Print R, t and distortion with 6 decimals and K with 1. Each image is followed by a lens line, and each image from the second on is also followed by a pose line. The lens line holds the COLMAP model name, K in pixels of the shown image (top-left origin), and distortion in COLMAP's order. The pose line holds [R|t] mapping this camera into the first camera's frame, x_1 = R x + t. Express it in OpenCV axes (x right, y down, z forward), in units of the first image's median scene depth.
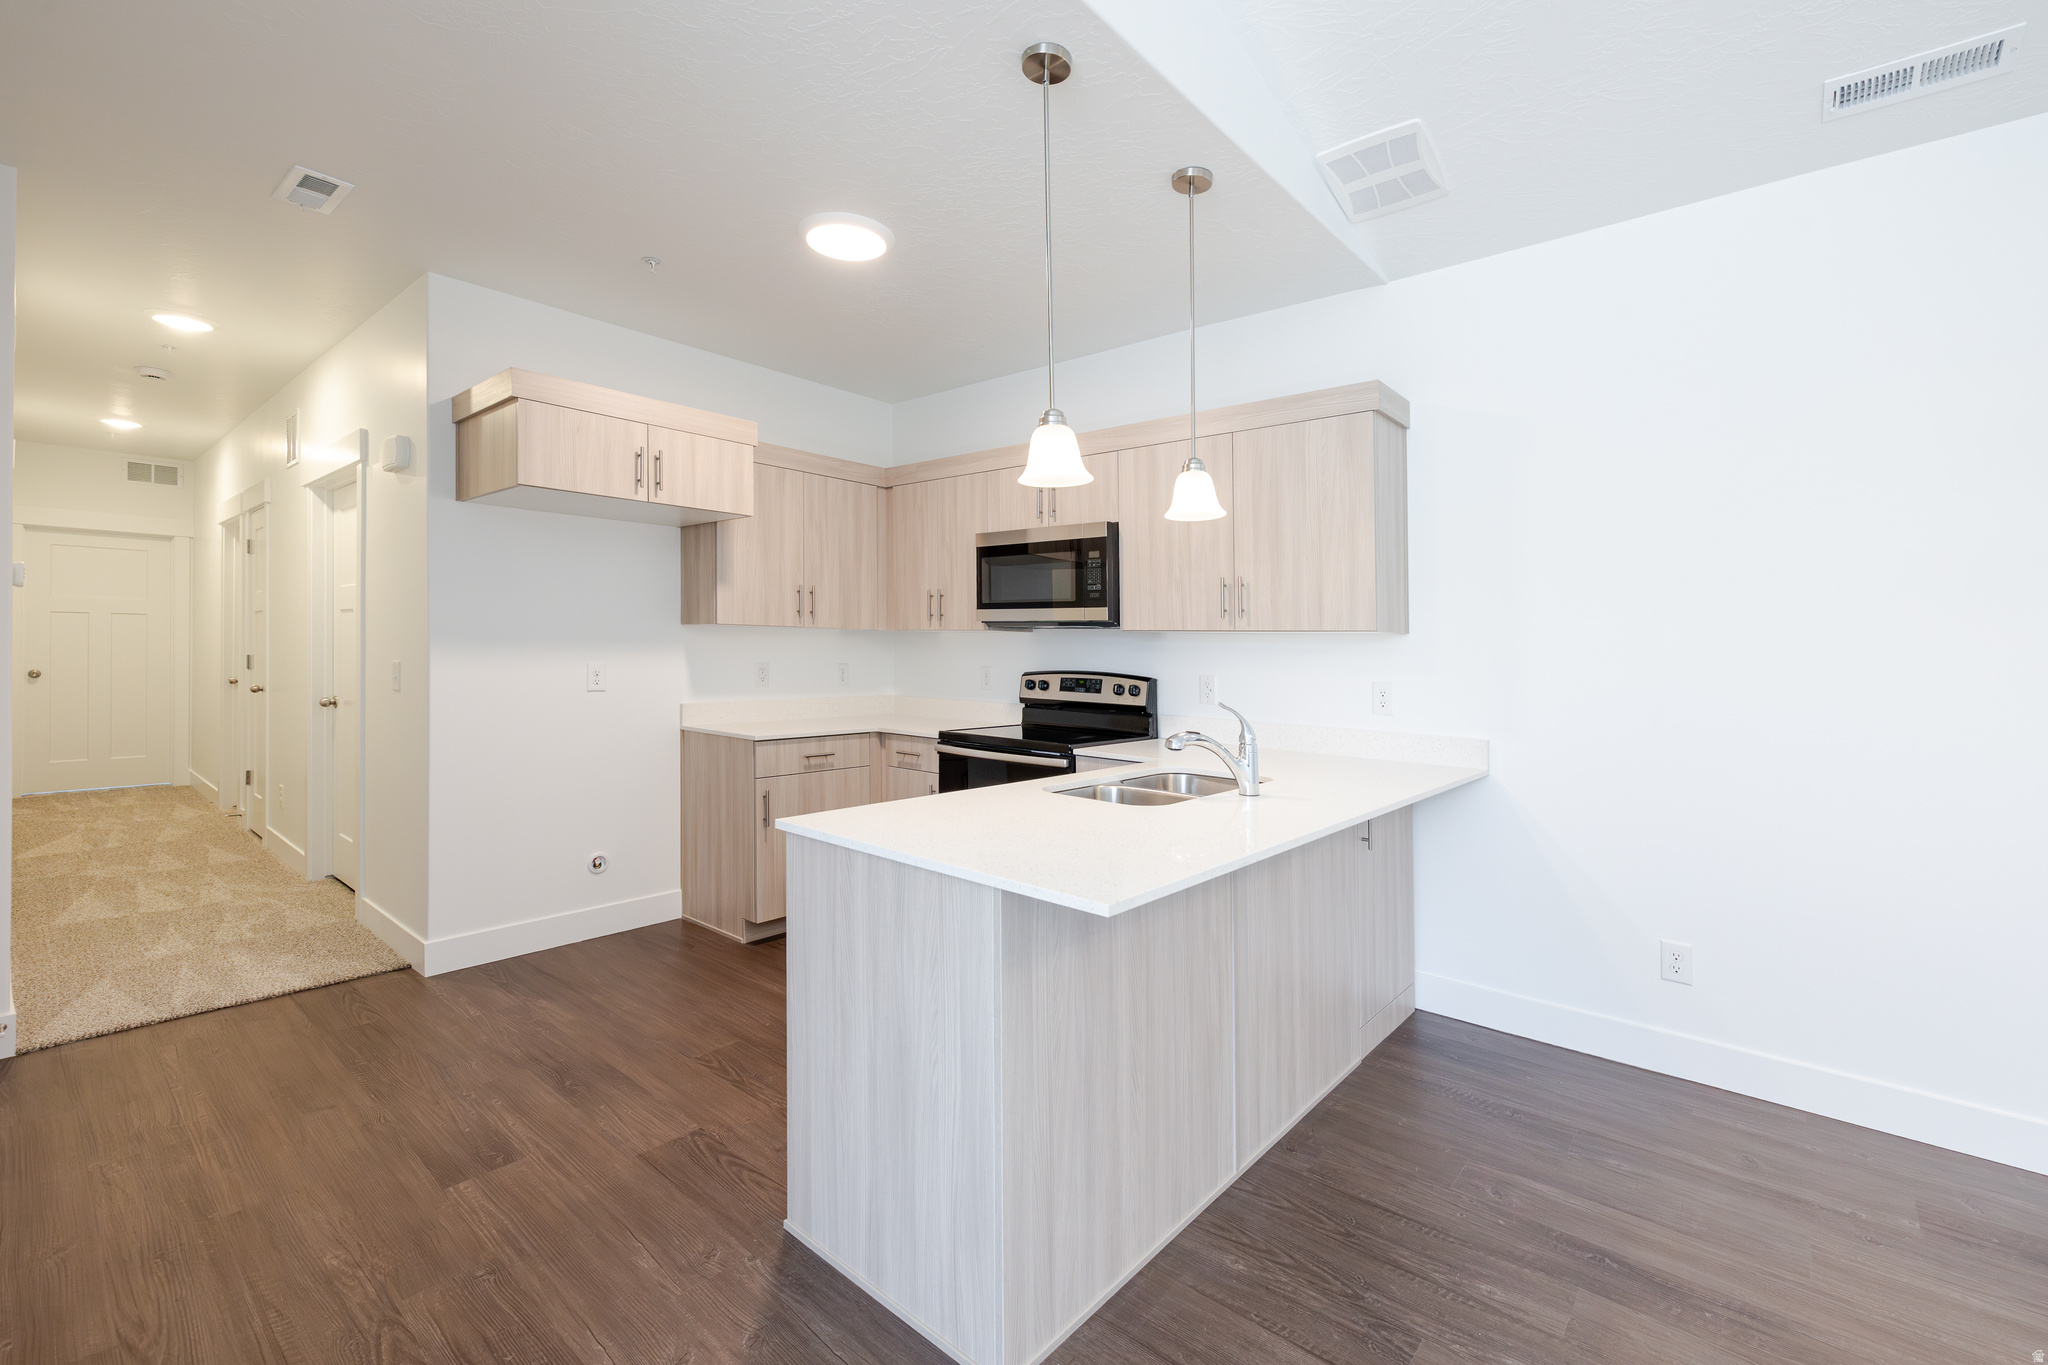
lens RADIAL K [[890.3, 0, 1029.1], [0, 890.3, 607.0], [0, 0, 1]] dist [-0.002273, -0.000392]
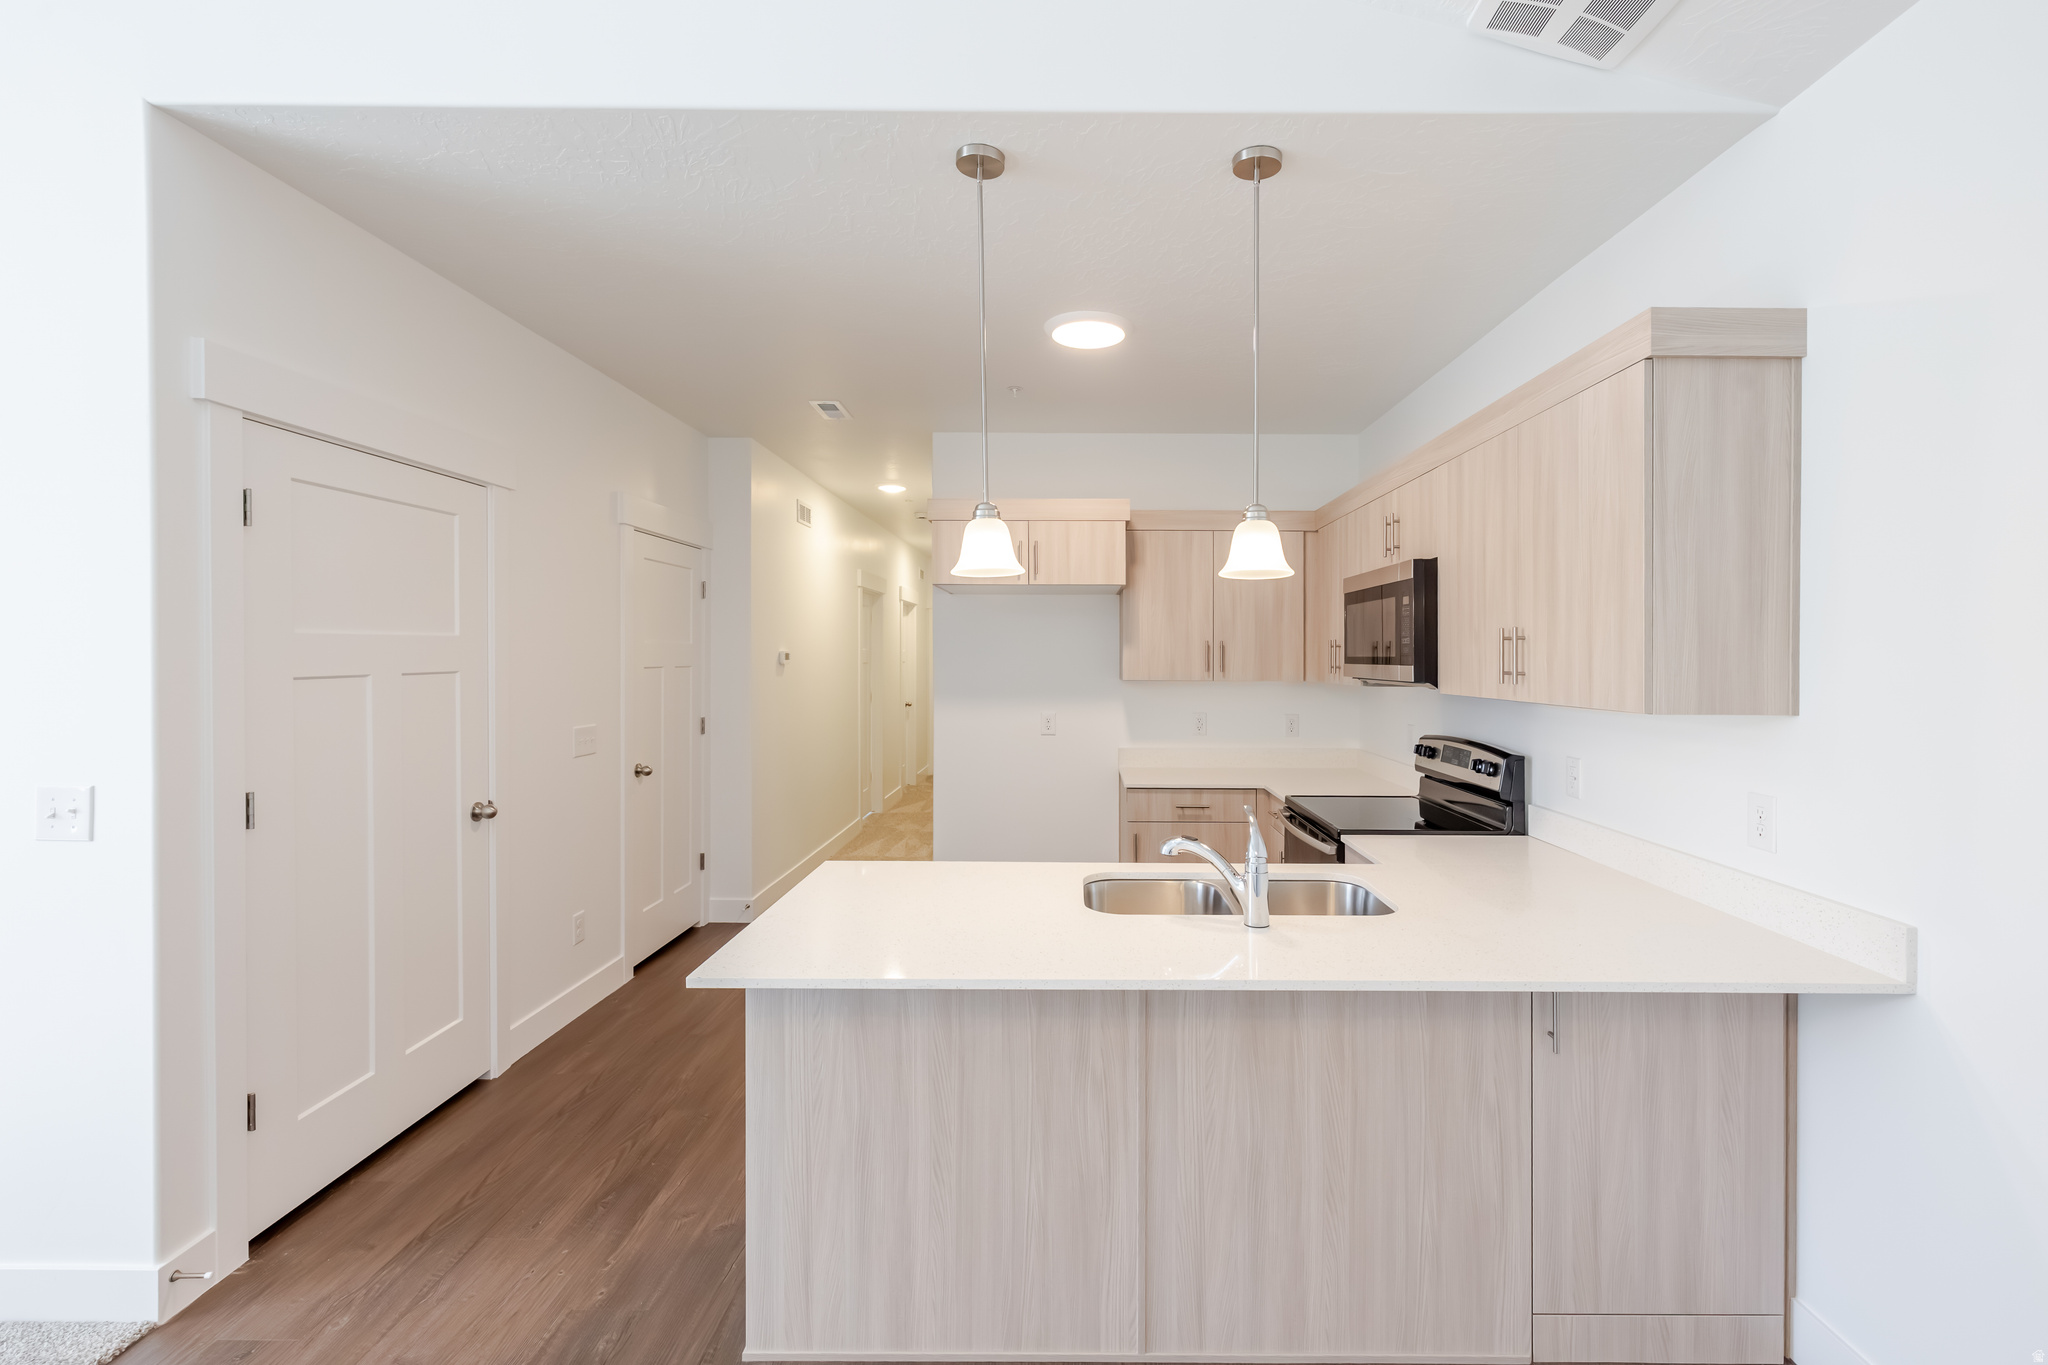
lens RADIAL K [[890.6, 0, 1071.9], [0, 890.6, 642.0], [0, 0, 1]] dist [-0.000430, -0.000114]
pose [[0.652095, -0.027883, -0.757624, 0.544861], [0.042798, 0.999084, 0.000067, -0.037832], [0.756928, -0.032469, 0.652691, 0.254187]]
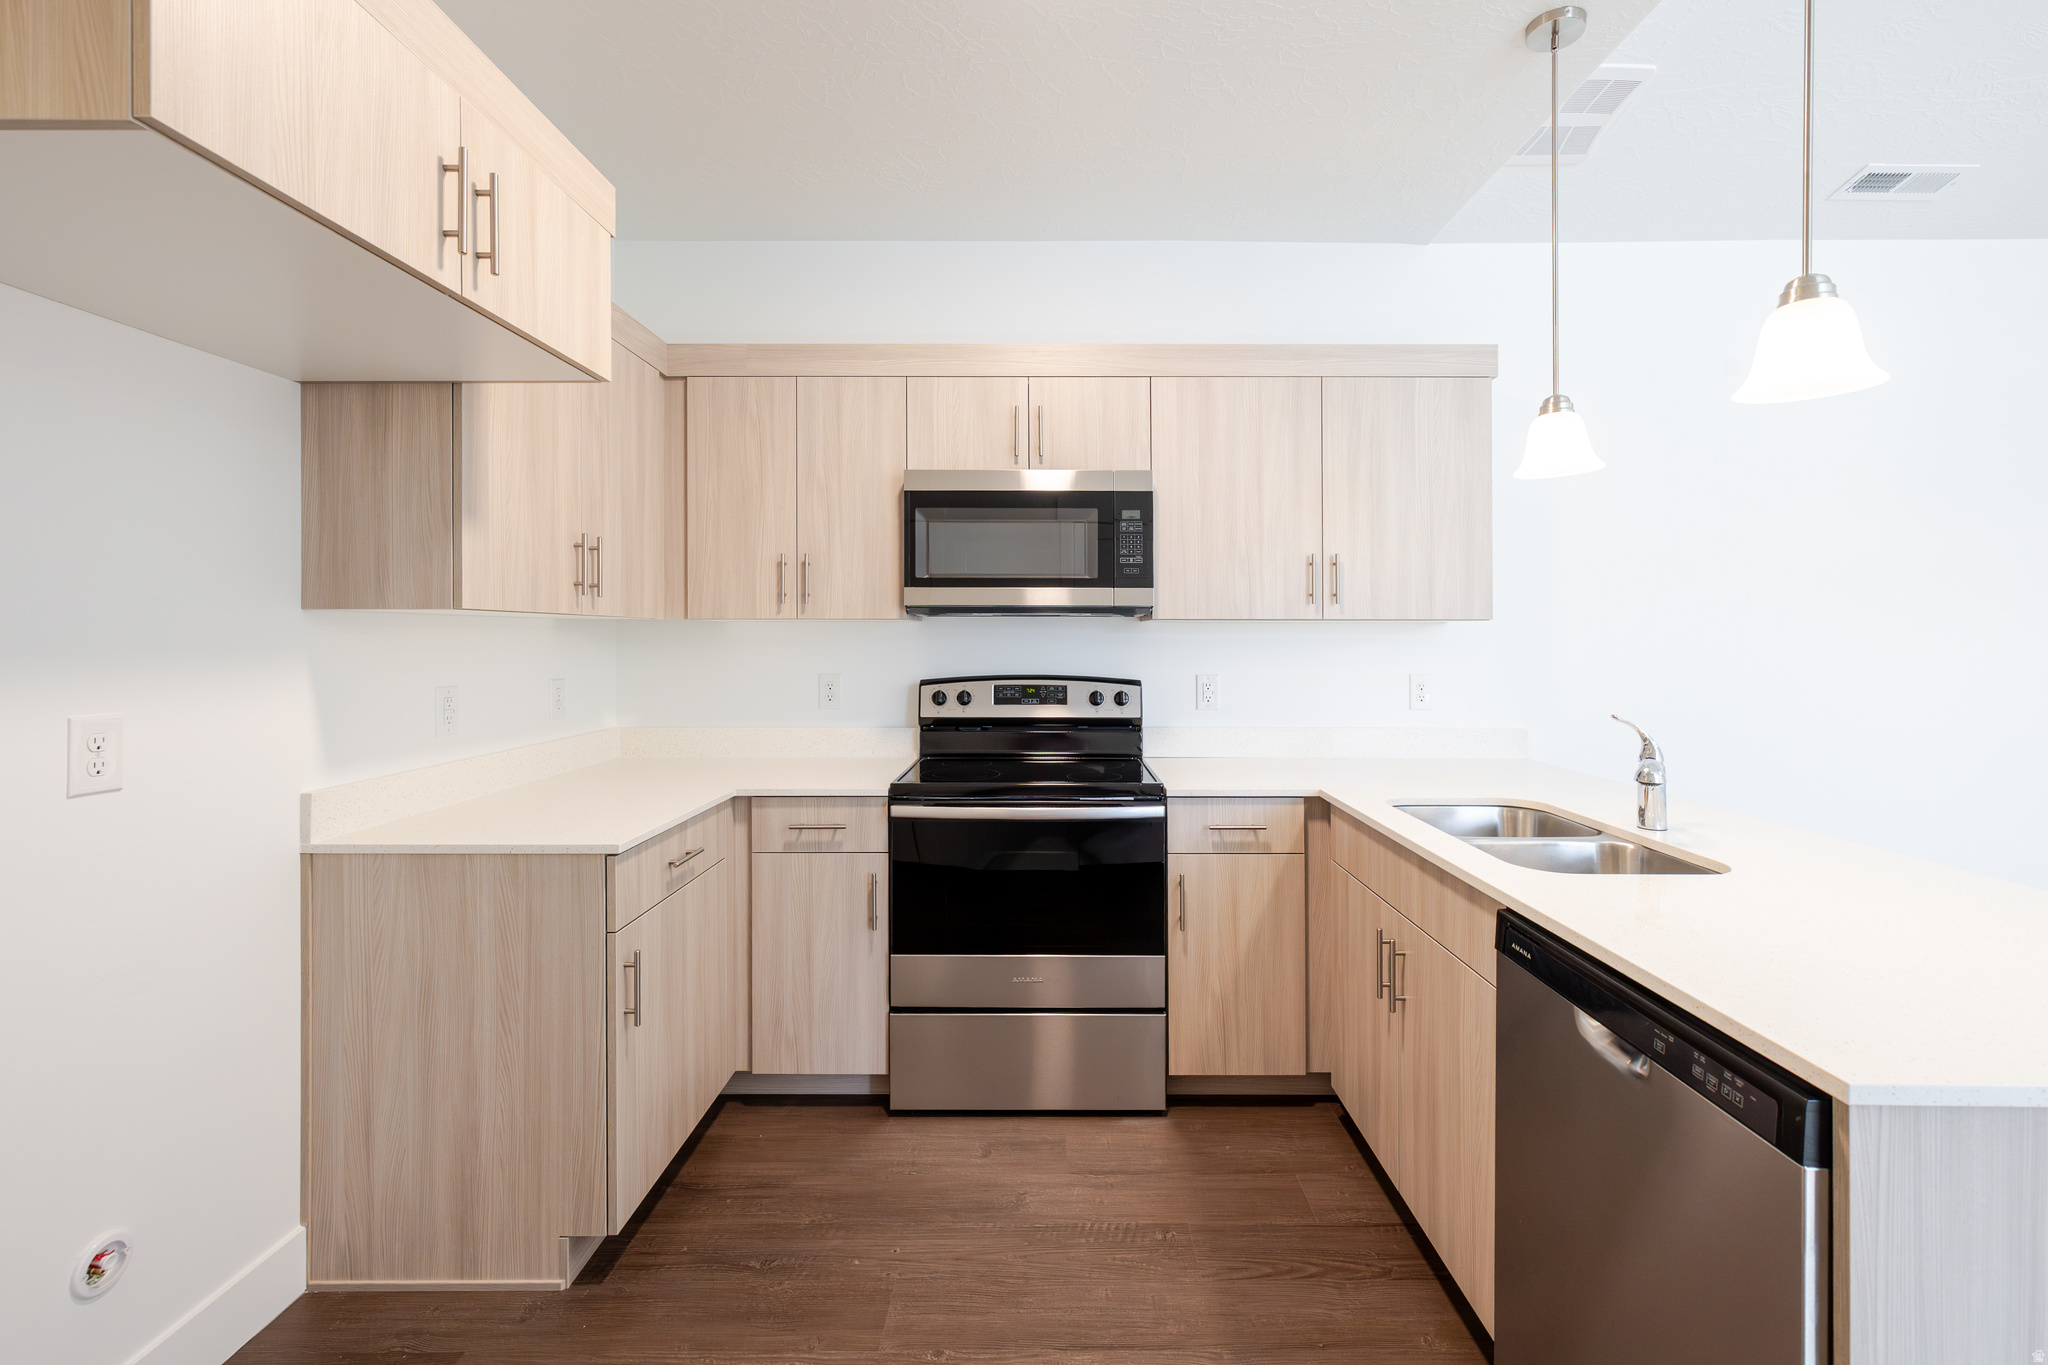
lens RADIAL K [[896.8, 0, 1052.2], [0, 896.8, 598.1], [0, 0, 1]] dist [0.000490, 0.000094]
pose [[0.755825, 0.010315, 0.654692, -0.494731], [-0.016623, 0.999856, 0.003437, 0.008002], [-0.654563, -0.013481, 0.755888, 0.536459]]
